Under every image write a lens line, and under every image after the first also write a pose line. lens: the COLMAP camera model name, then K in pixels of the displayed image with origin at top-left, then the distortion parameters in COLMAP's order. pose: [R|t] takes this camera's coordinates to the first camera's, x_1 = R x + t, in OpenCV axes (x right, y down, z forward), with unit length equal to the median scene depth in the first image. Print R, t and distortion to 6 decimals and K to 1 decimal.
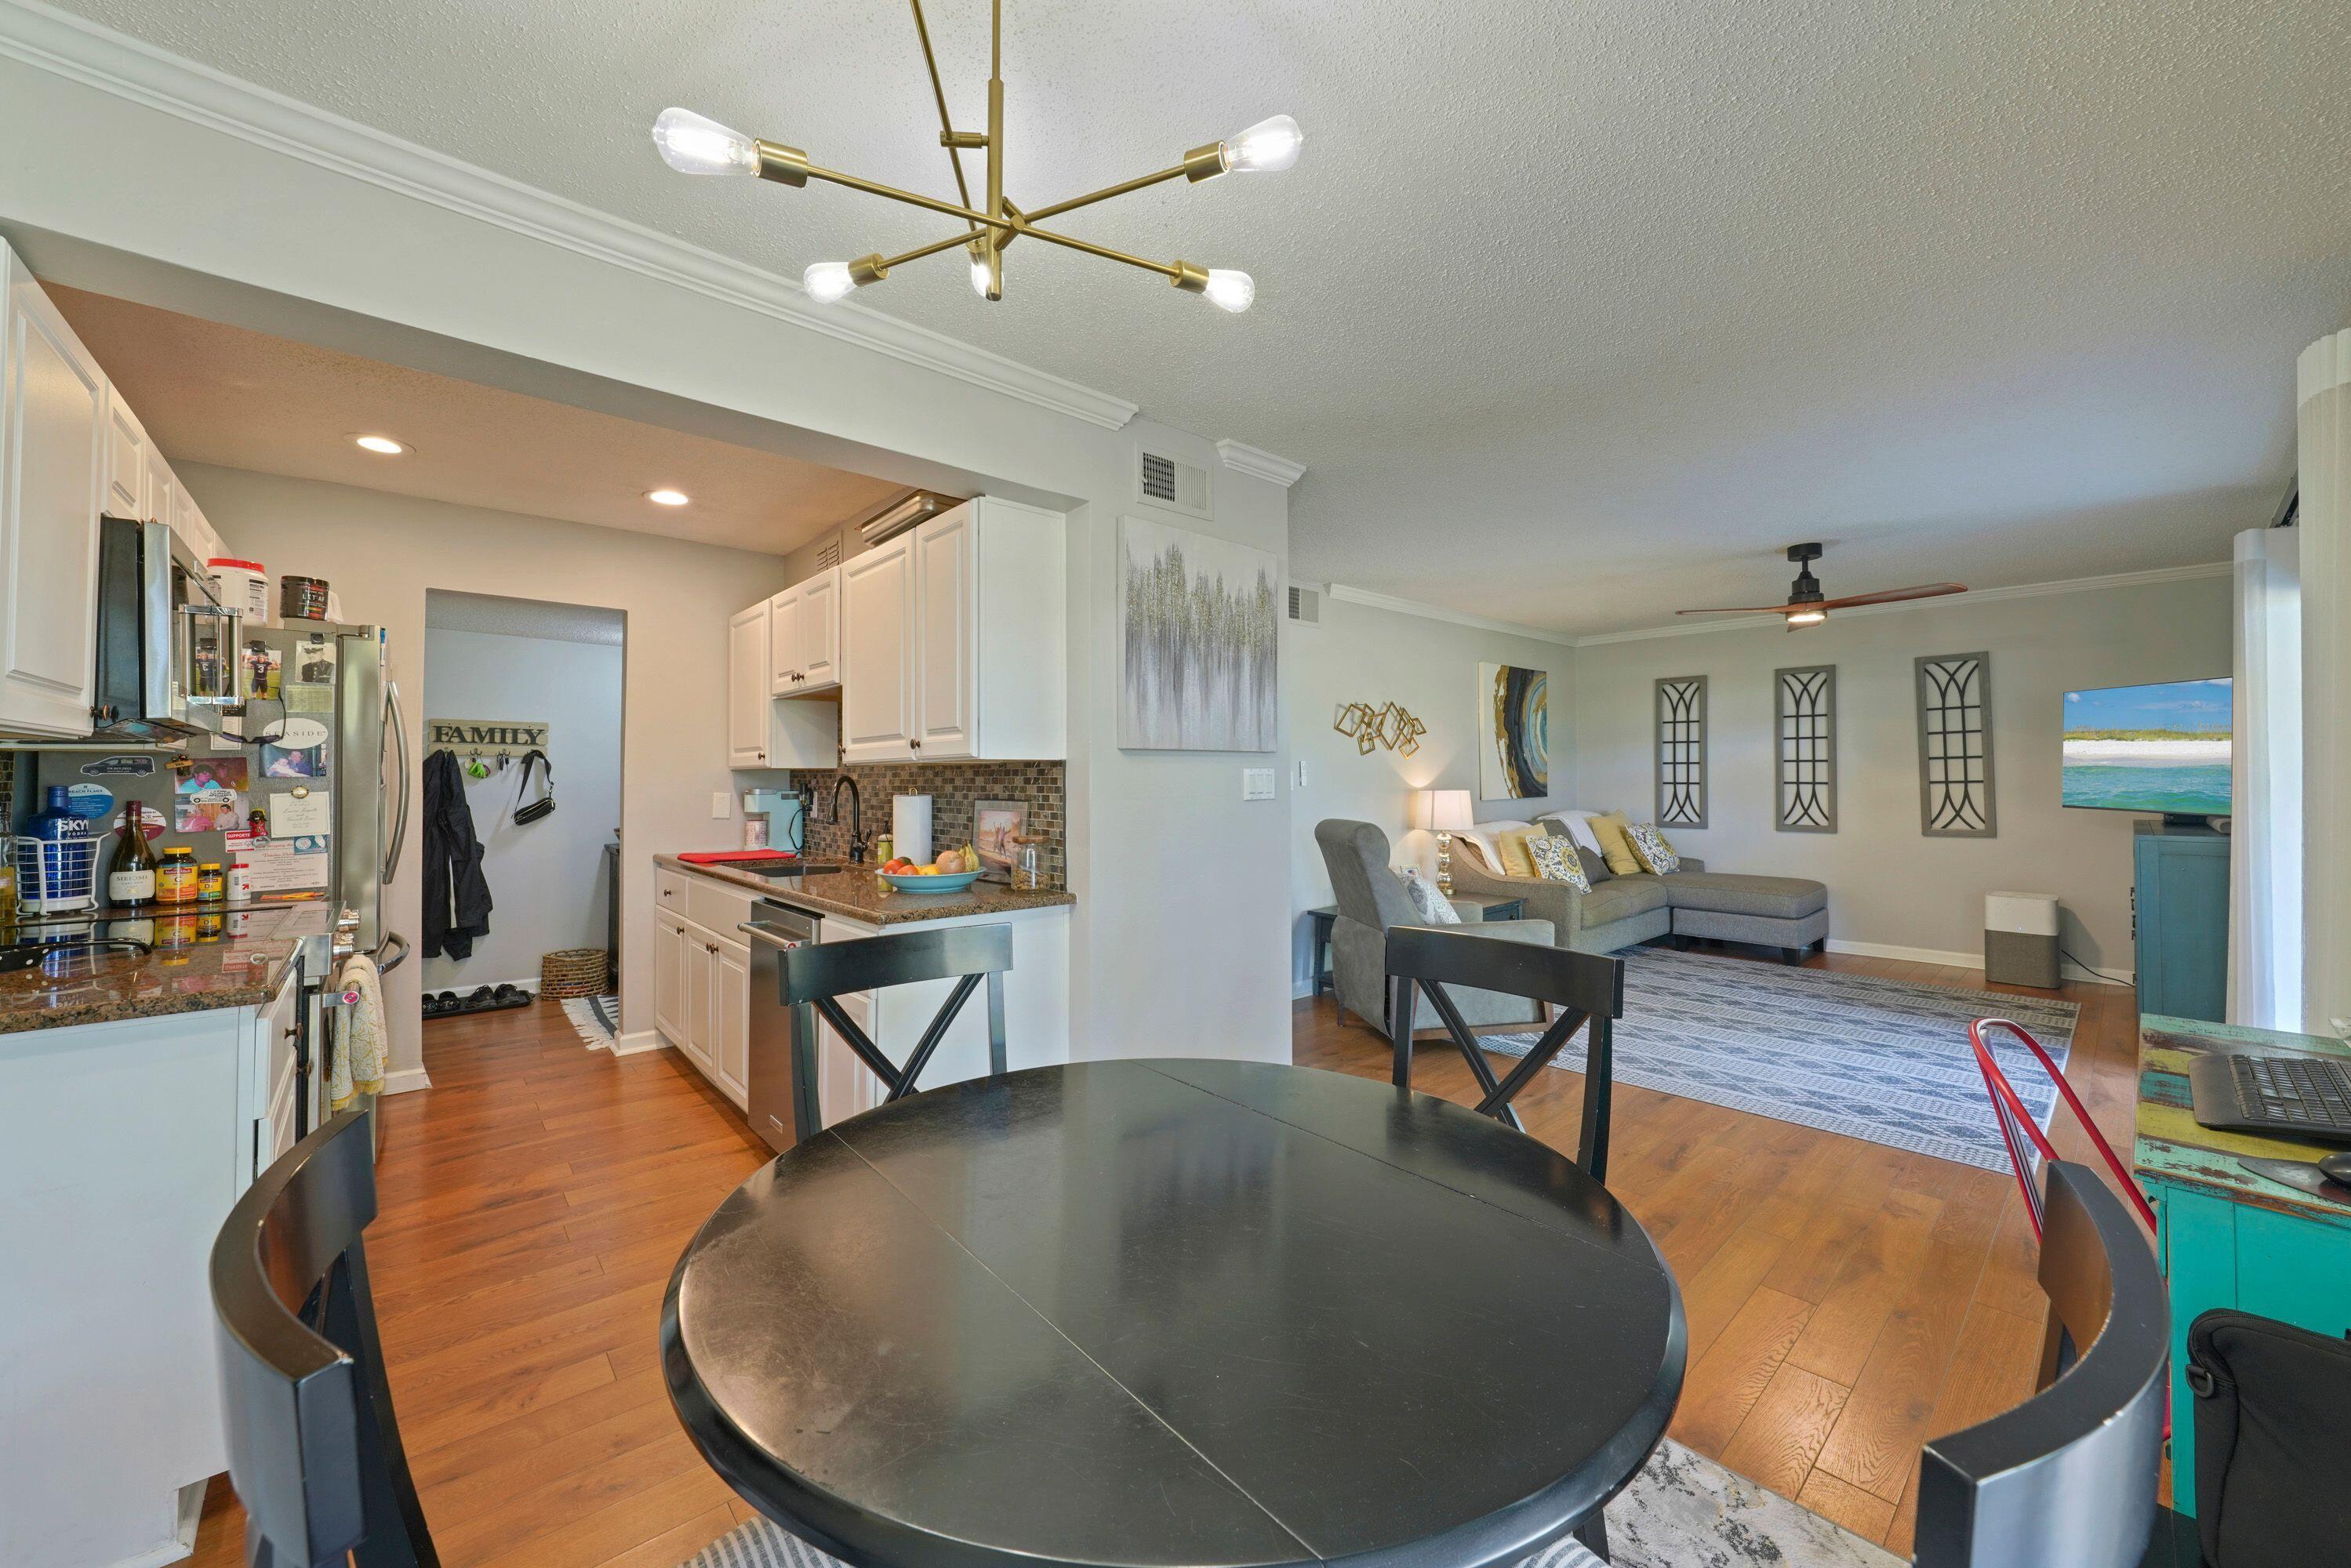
lens RADIAL K [[903.3, 0, 1172.9], [0, 903.3, 775.0], [0, 0, 1]] dist [0.000228, -0.000044]
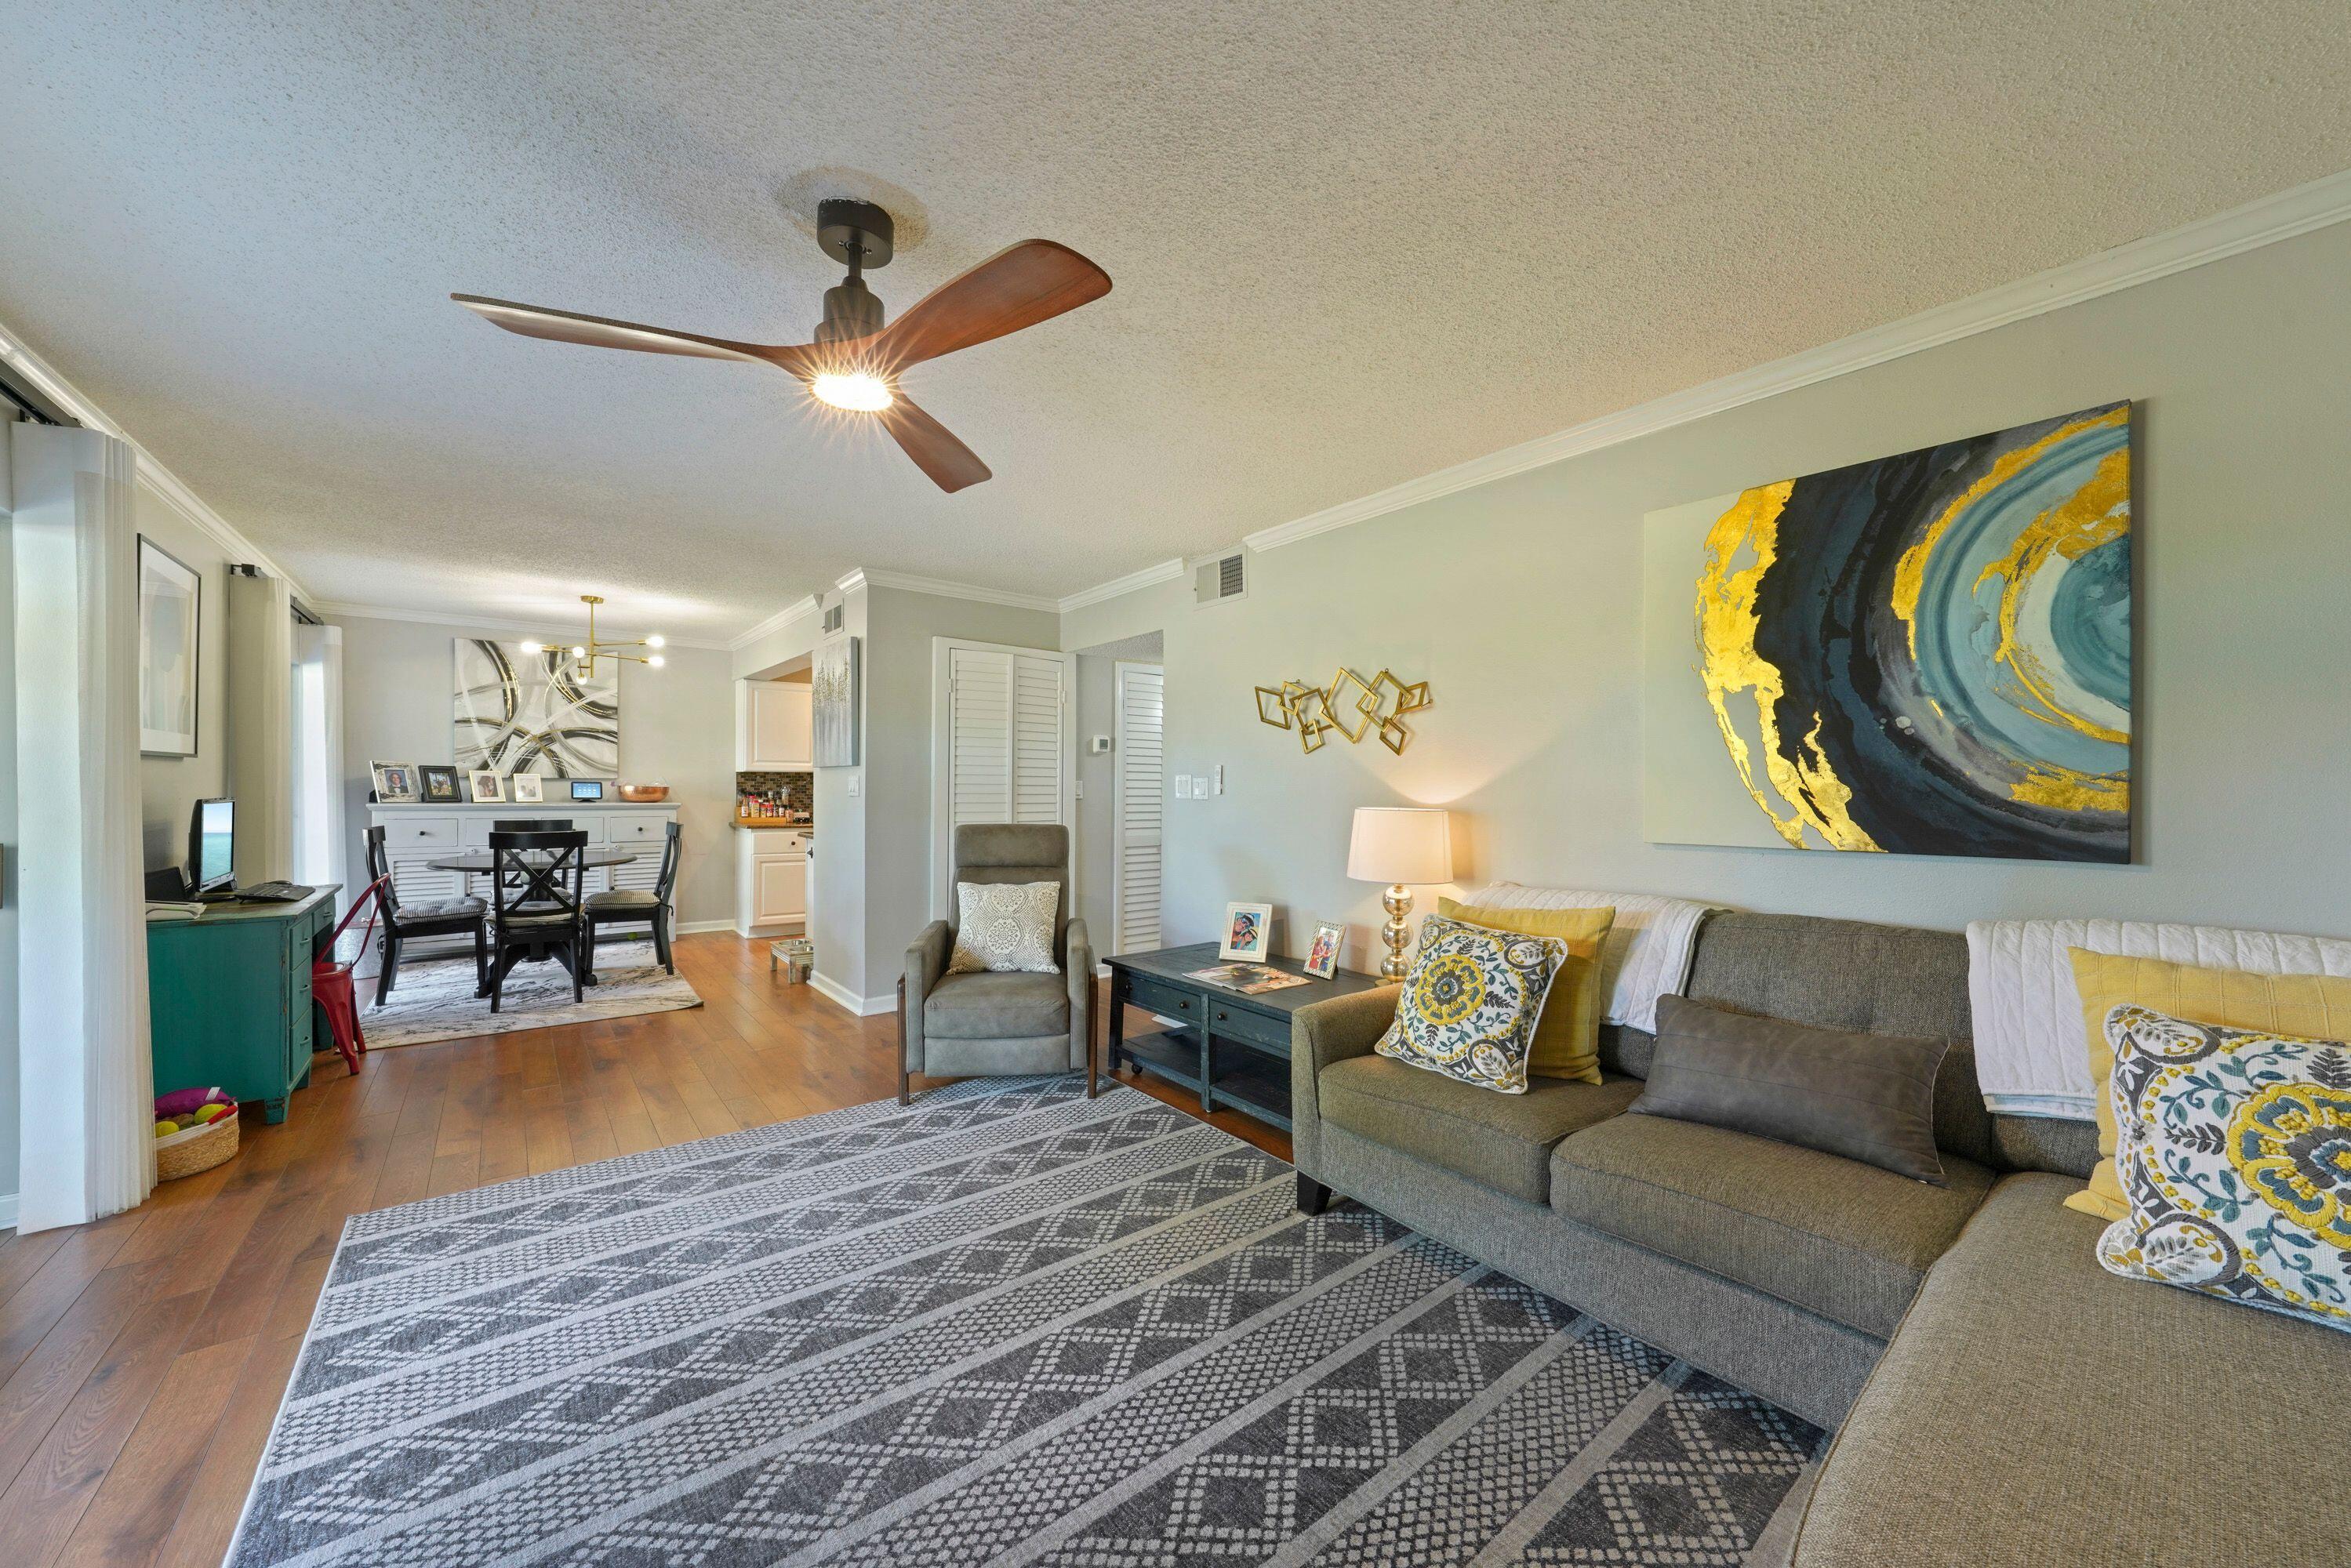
lens RADIAL K [[839.3, 0, 1175.5], [0, 839.3, 784.0], [0, 0, 1]] dist [0.000810, 0.000001]
pose [[-0.065523, -0.004441, -0.997841, 0.870830], [-0.003405, 0.999985, -0.004227, 0.004427], [0.997845, 0.003121, -0.065537, 0.942376]]
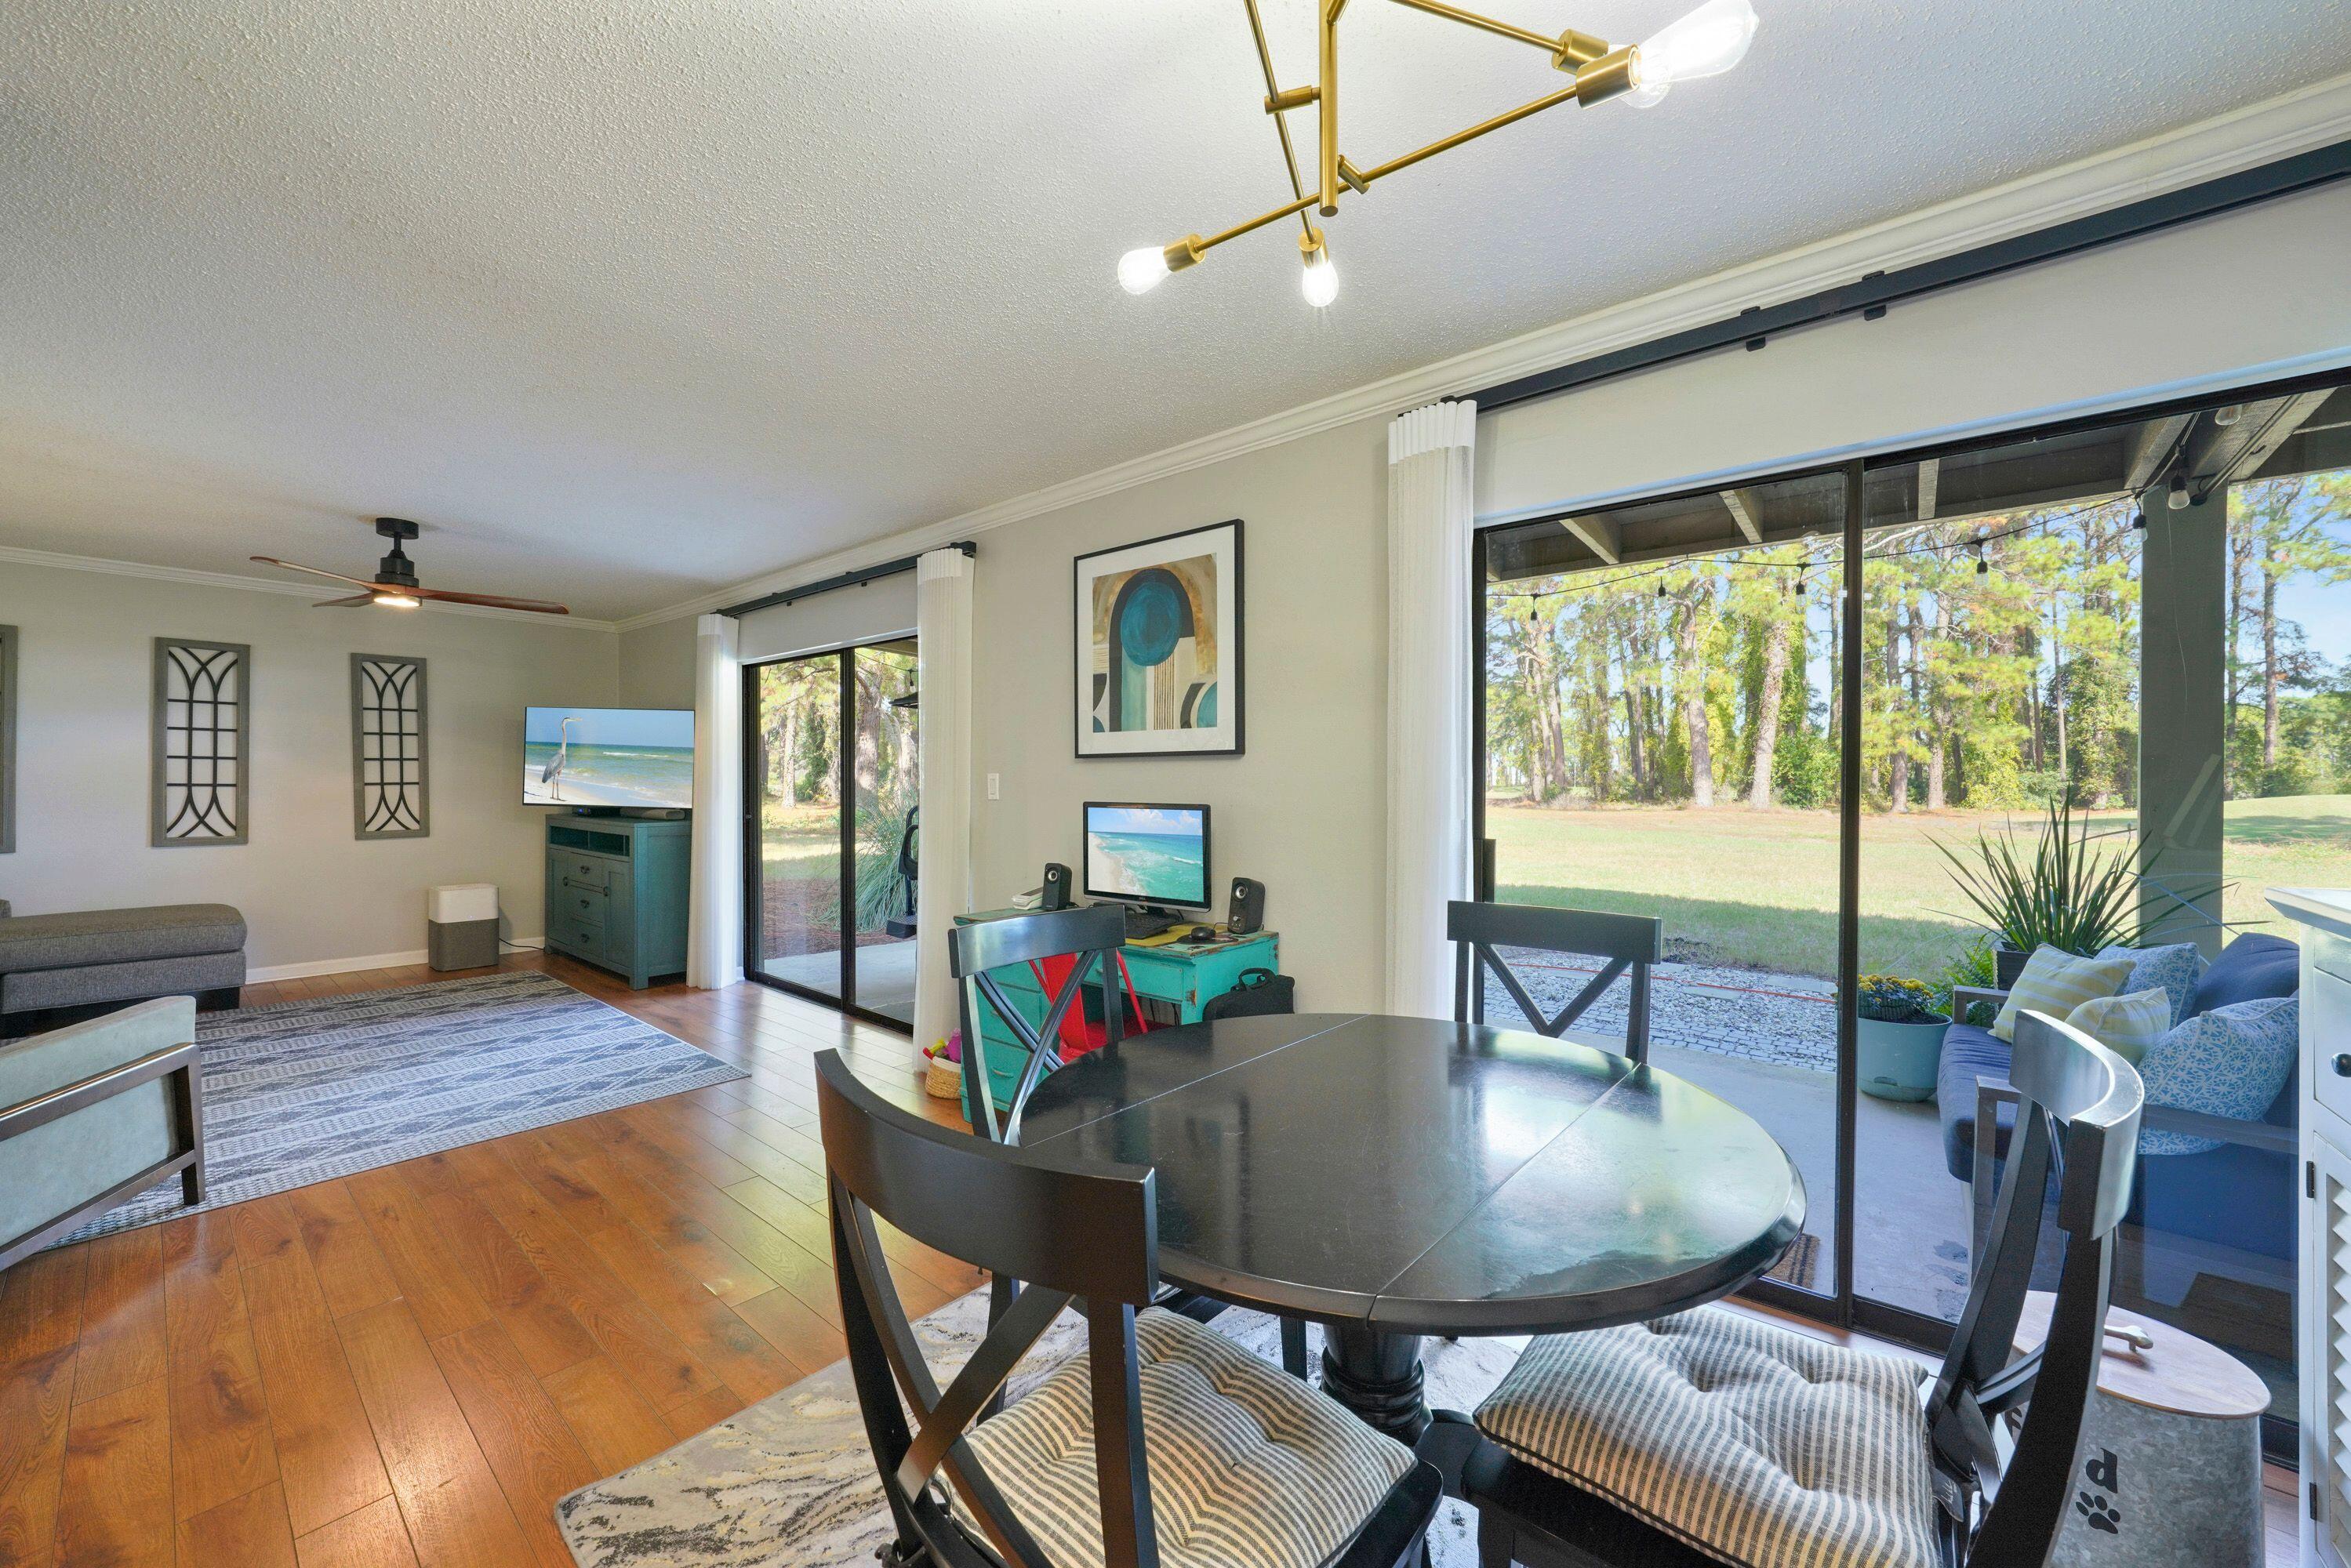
lens RADIAL K [[886.4, 0, 1170.8], [0, 886.4, 793.2], [0, 0, 1]] dist [0.004260, -0.000048]
pose [[-0.119904, -0.009892, 0.992736, -0.221897], [-0.006138, 0.999939, 0.009223, 0.004017], [-0.992767, -0.004988, -0.119957, 0.267354]]
